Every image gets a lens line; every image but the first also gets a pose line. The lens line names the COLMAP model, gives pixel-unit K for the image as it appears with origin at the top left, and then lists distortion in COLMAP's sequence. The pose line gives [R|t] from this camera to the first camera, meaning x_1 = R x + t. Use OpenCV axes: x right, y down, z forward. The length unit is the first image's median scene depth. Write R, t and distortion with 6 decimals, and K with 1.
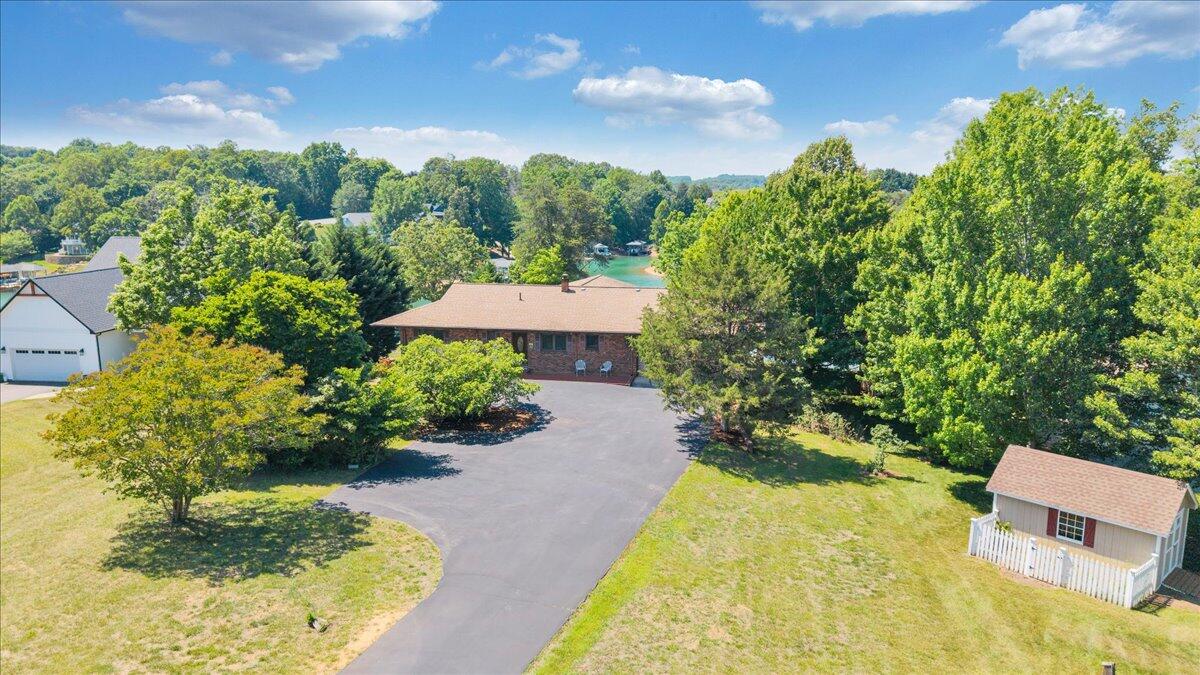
lens RADIAL K [[809.6, 0, 600.0], [0, 809.6, 337.5], [0, 0, 1]] dist [0.004768, -0.001181]
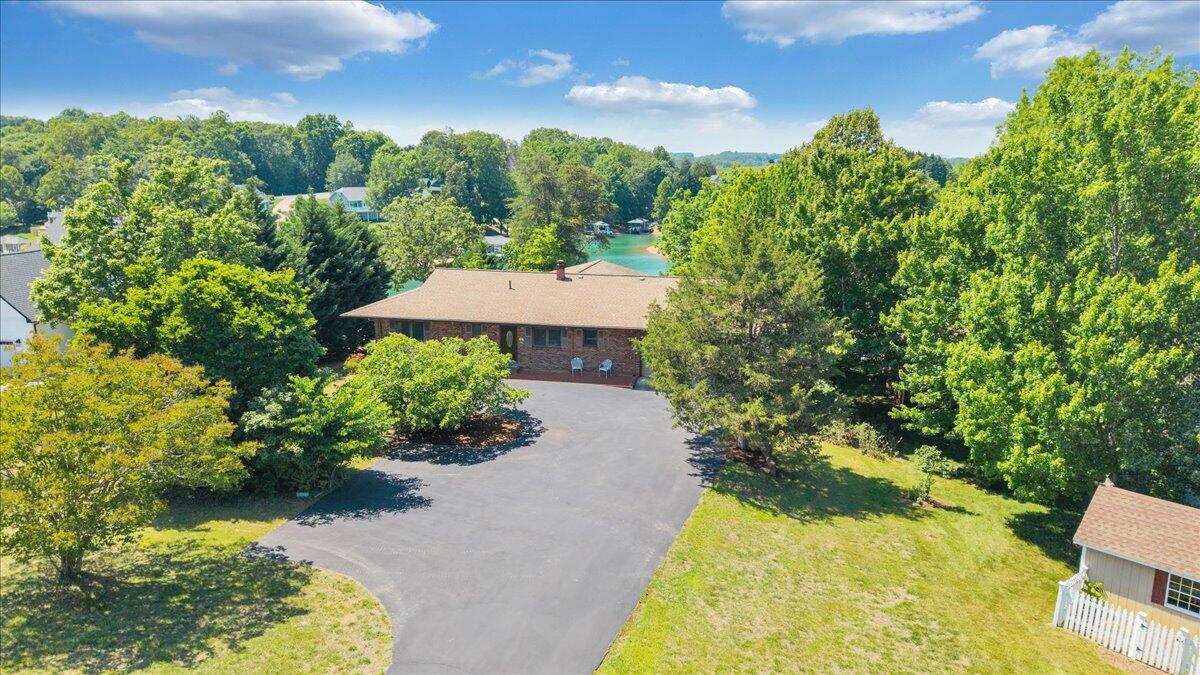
lens RADIAL K [[809.8, 0, 600.0], [0, 809.8, 337.5], [0, 0, 1]] dist [0.001258, 0.002088]
pose [[0.999951, 0.009929, 0.000267, 0.001176], [-0.009932, 0.999548, 0.028358, -0.026213], [0.000015, -0.028359, 0.999598, 0.148269]]
